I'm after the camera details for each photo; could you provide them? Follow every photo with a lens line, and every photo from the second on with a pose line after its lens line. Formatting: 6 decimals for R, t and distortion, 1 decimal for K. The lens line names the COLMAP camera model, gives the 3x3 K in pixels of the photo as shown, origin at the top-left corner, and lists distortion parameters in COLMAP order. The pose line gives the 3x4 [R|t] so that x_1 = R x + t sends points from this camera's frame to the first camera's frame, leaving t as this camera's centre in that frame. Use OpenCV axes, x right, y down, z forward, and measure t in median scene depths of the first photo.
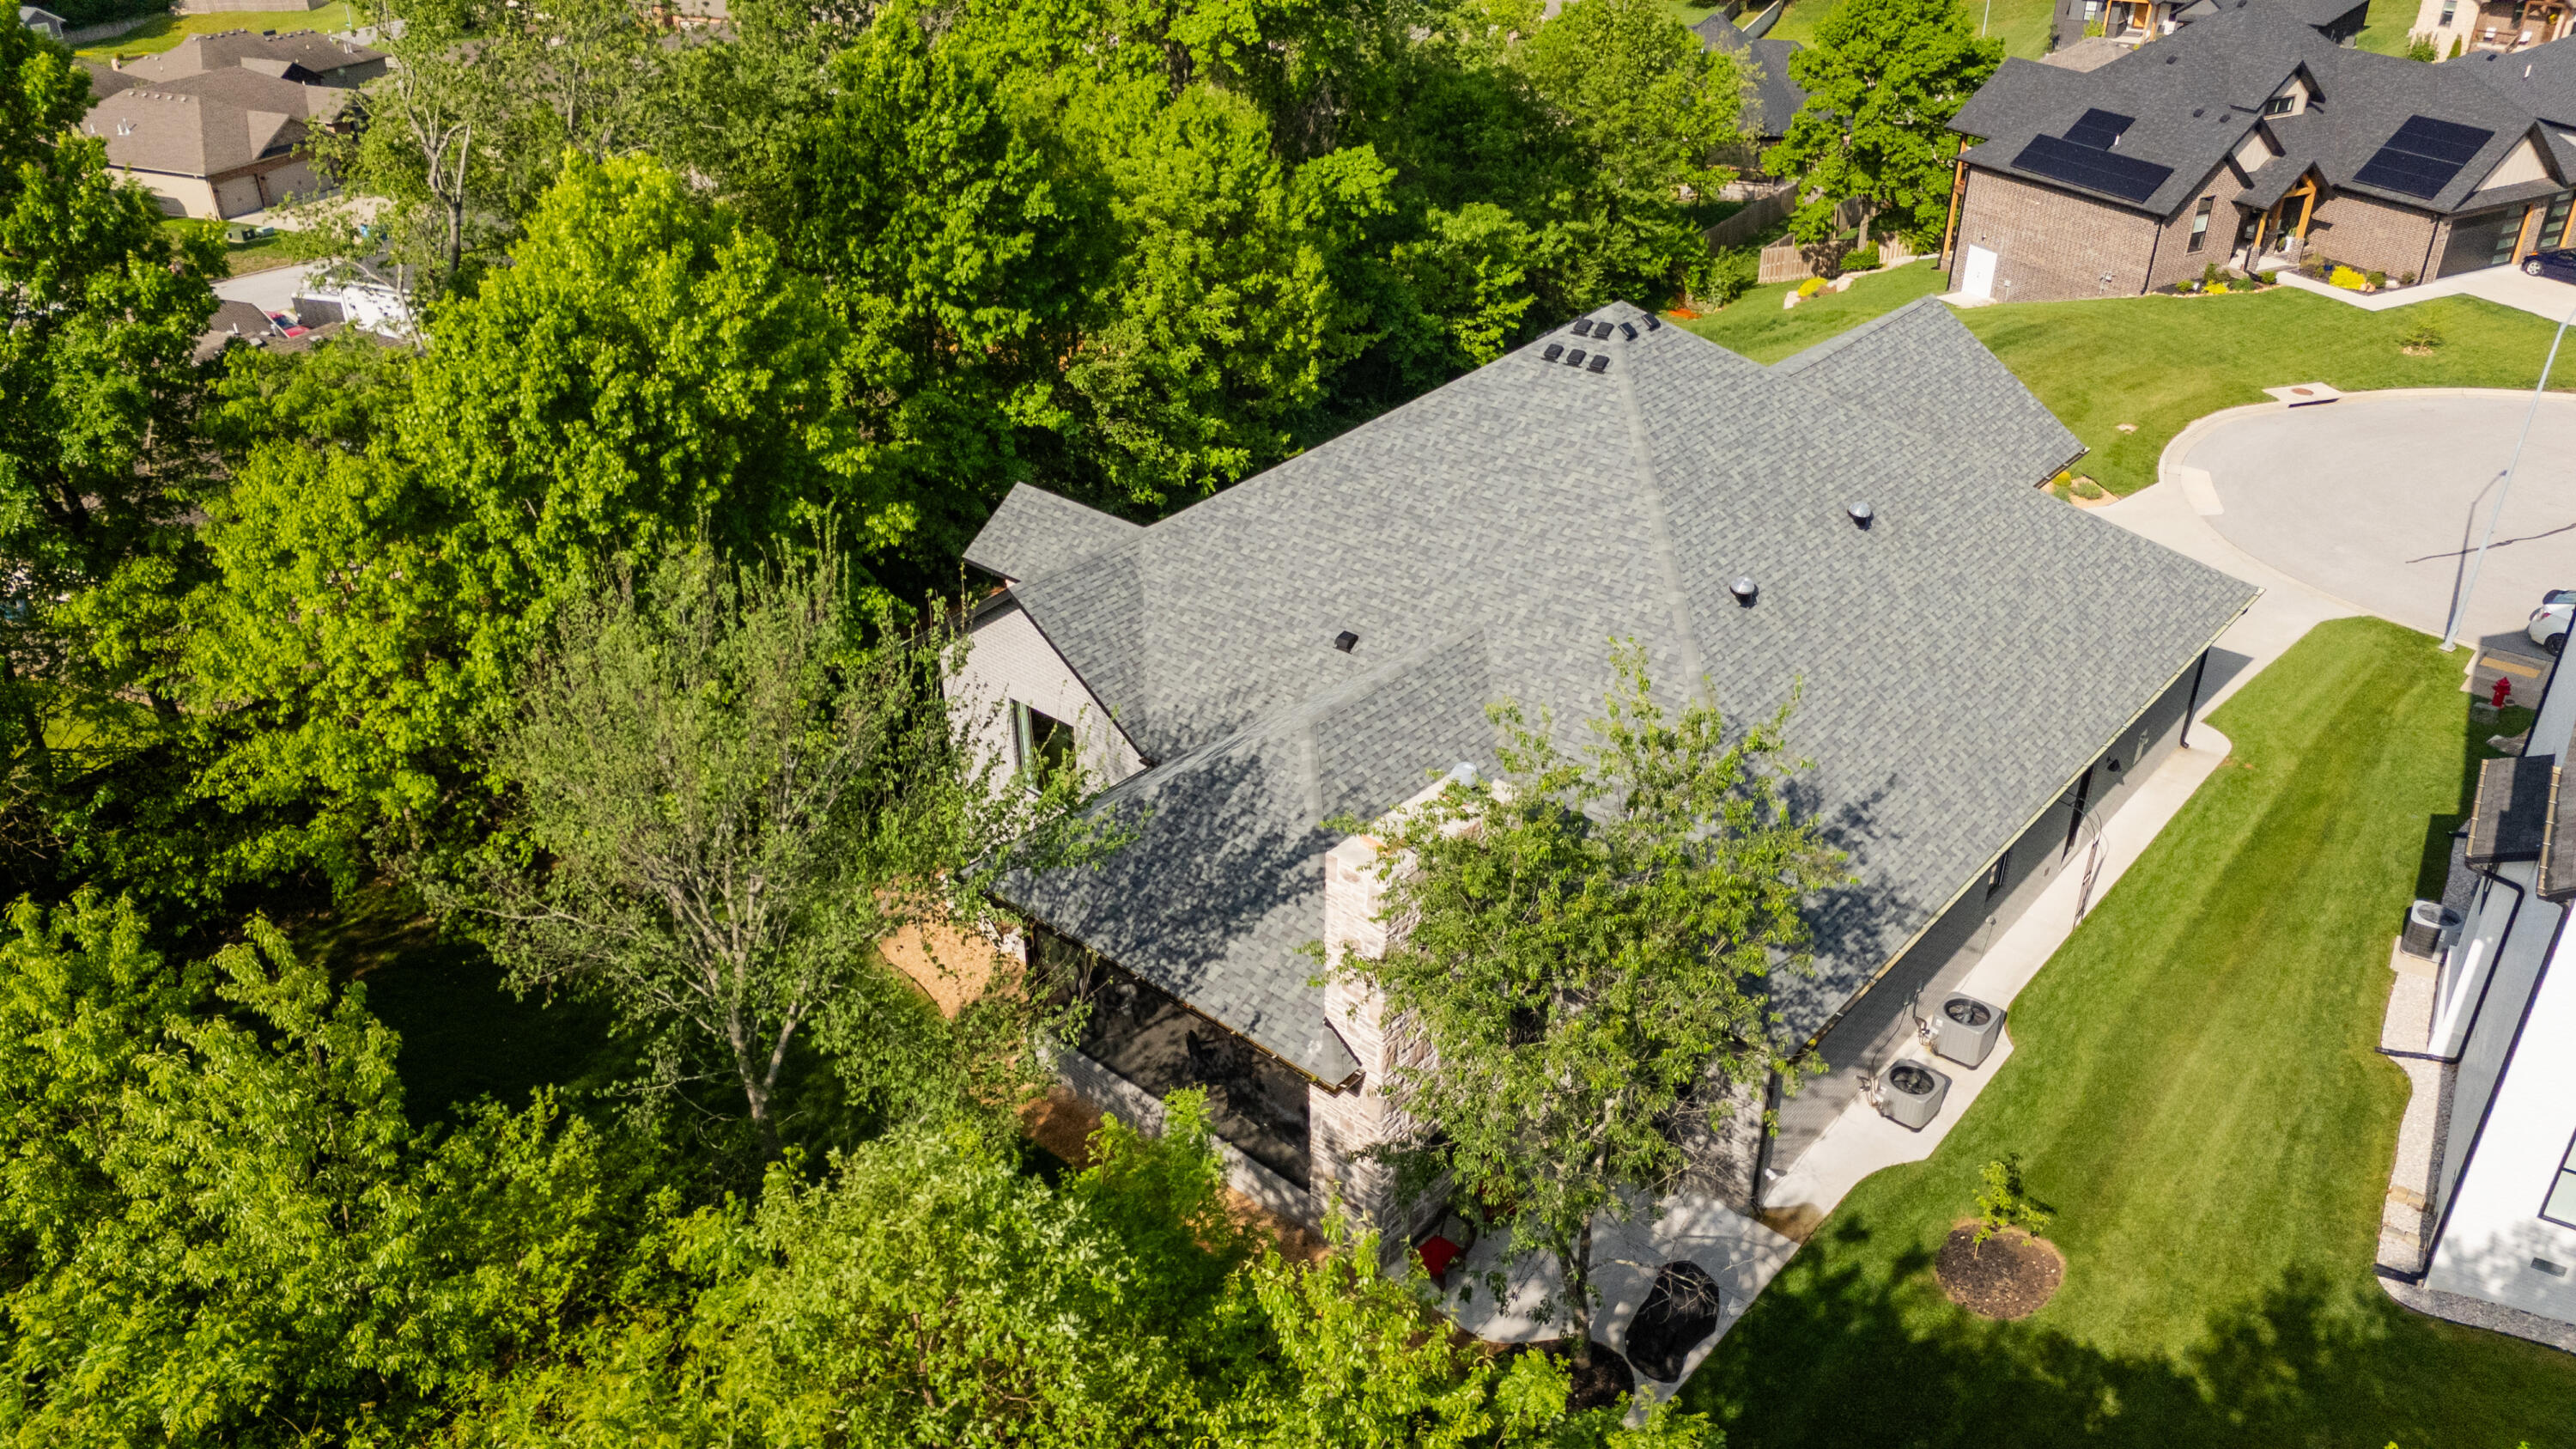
lens RADIAL K [[1876.6, 0, 1295.9], [0, 1876.6, 726.5], [0, 0, 1]] dist [0.086404, -0.075774]
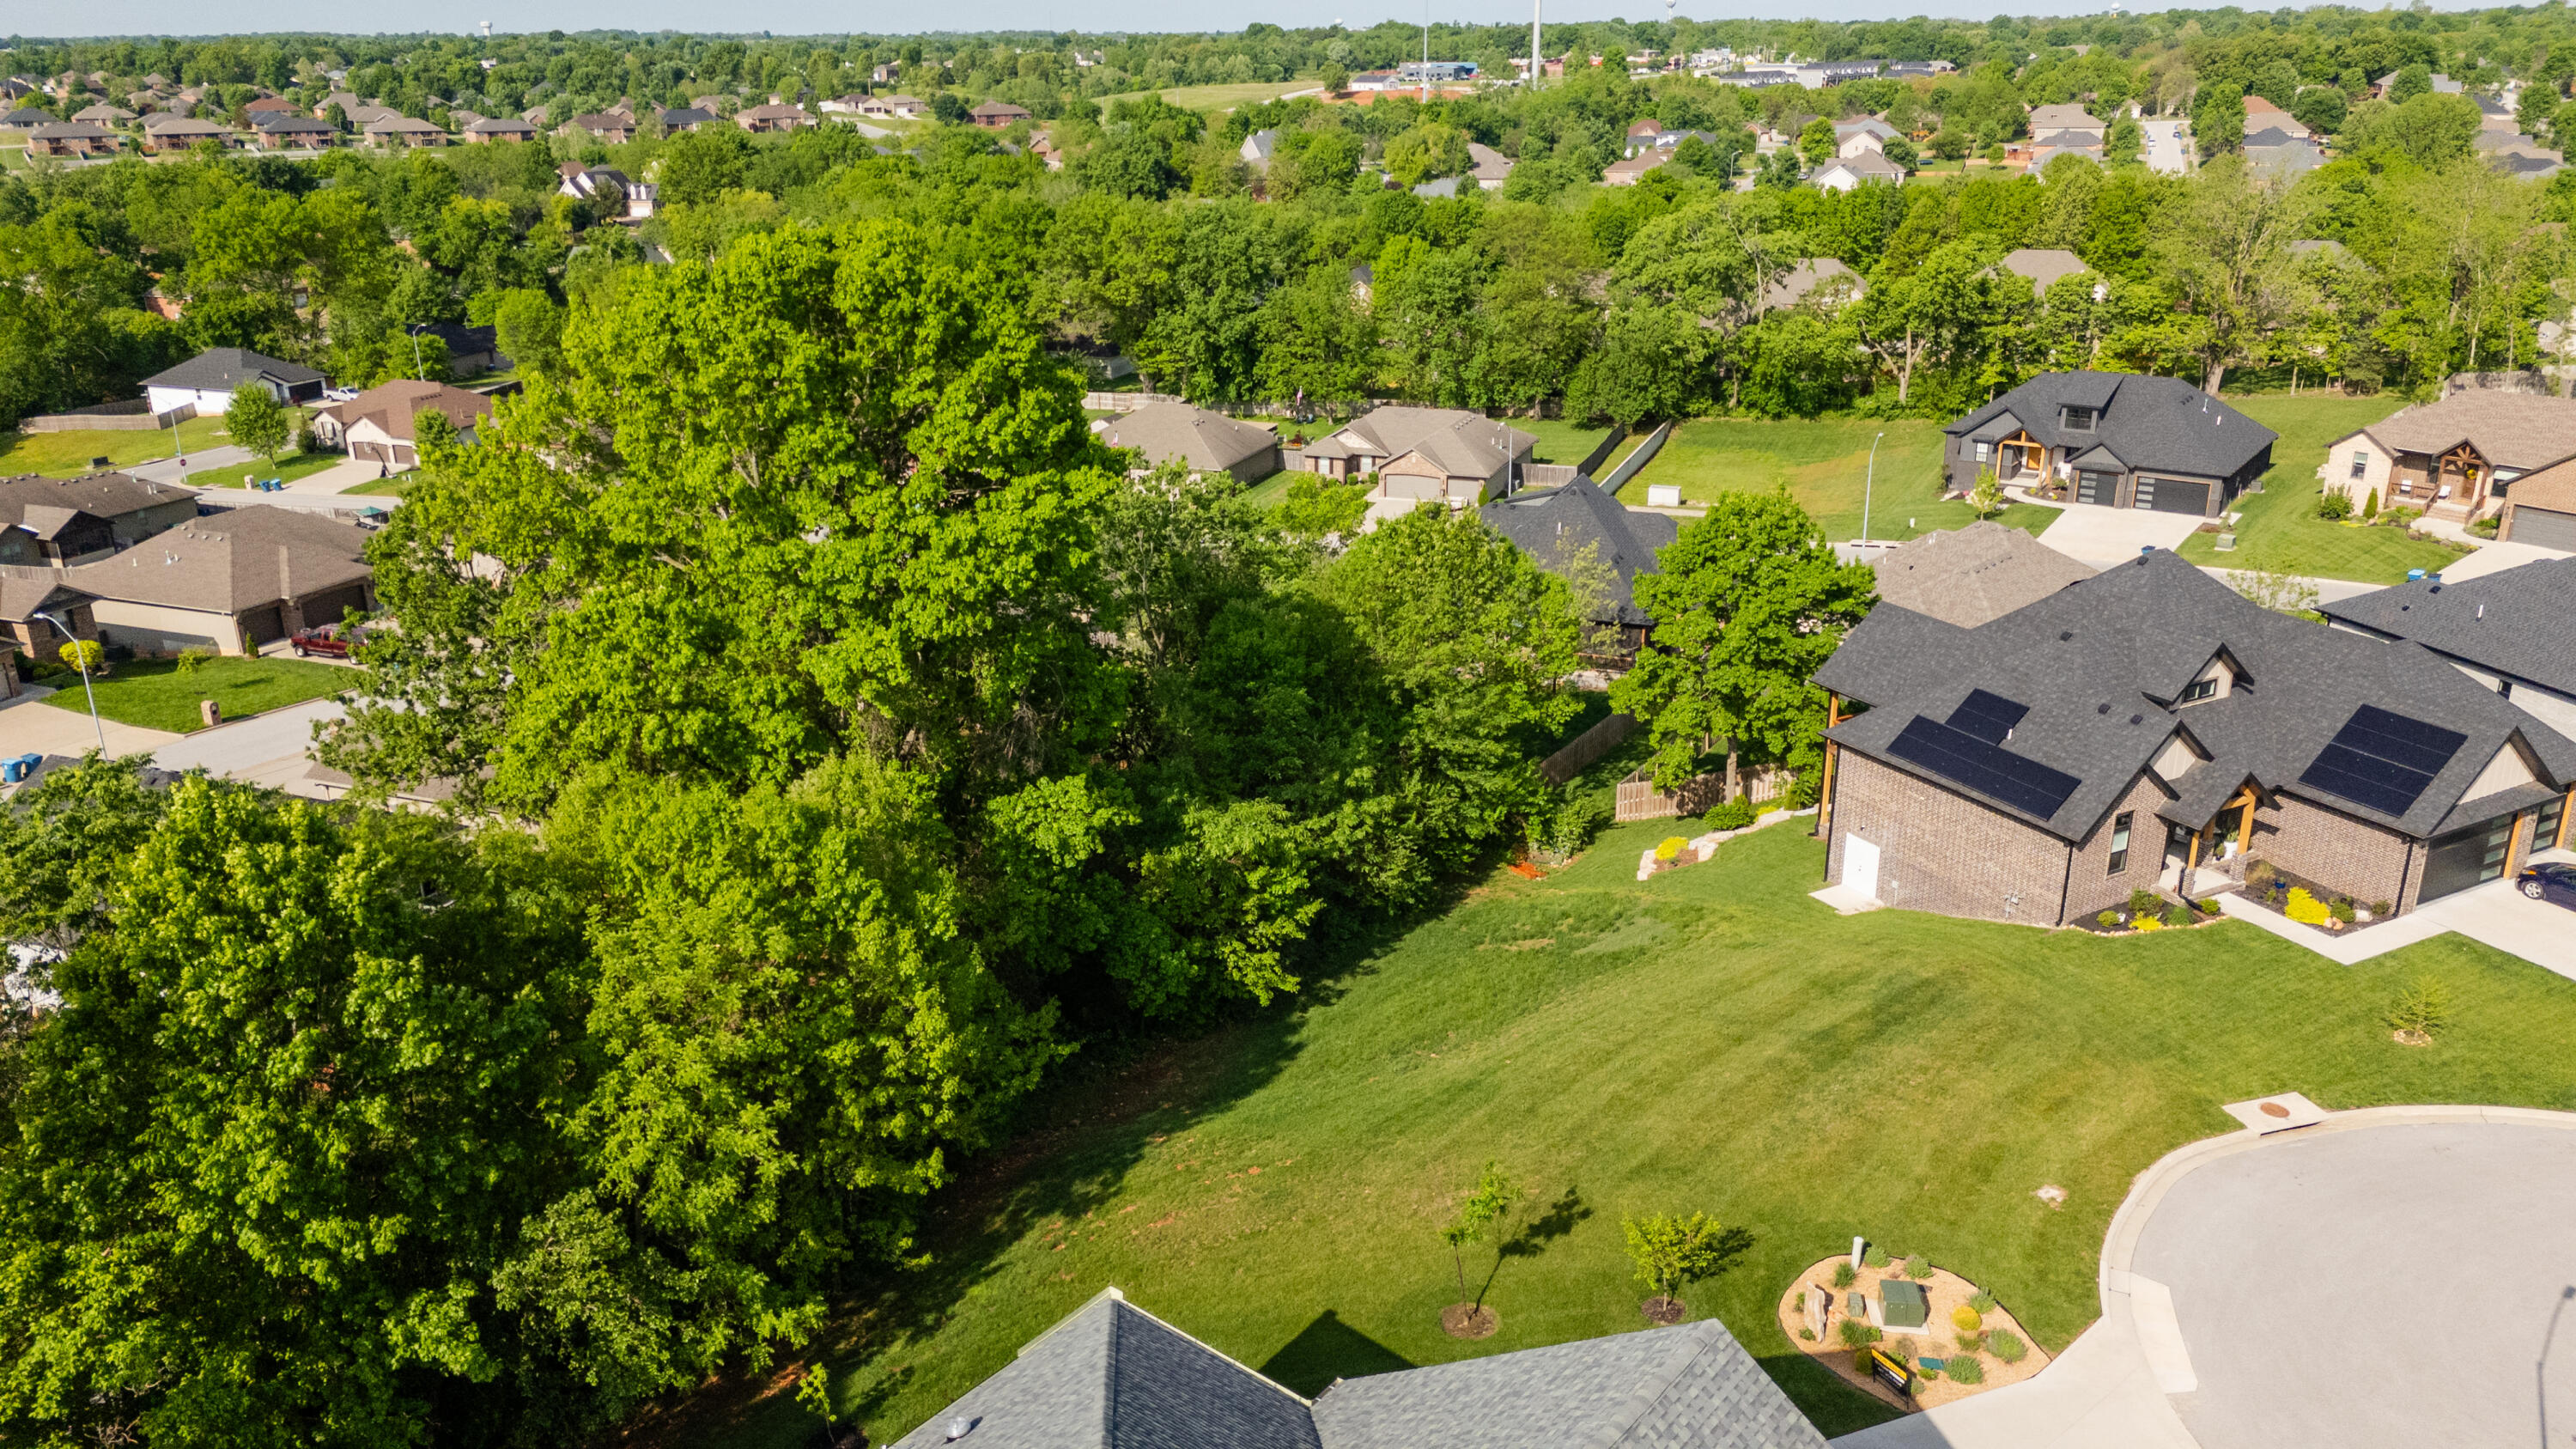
lens RADIAL K [[1862.5, 0, 1288.0], [0, 1862.5, 724.5], [0, 0, 1]] dist [0.114168, -0.110486]
pose [[0.999797, -0.007143, 0.018829, 0.100095], [0.010198, 0.985818, -0.167510, -0.174466], [-0.017366, 0.167668, 0.985691, 0.193472]]
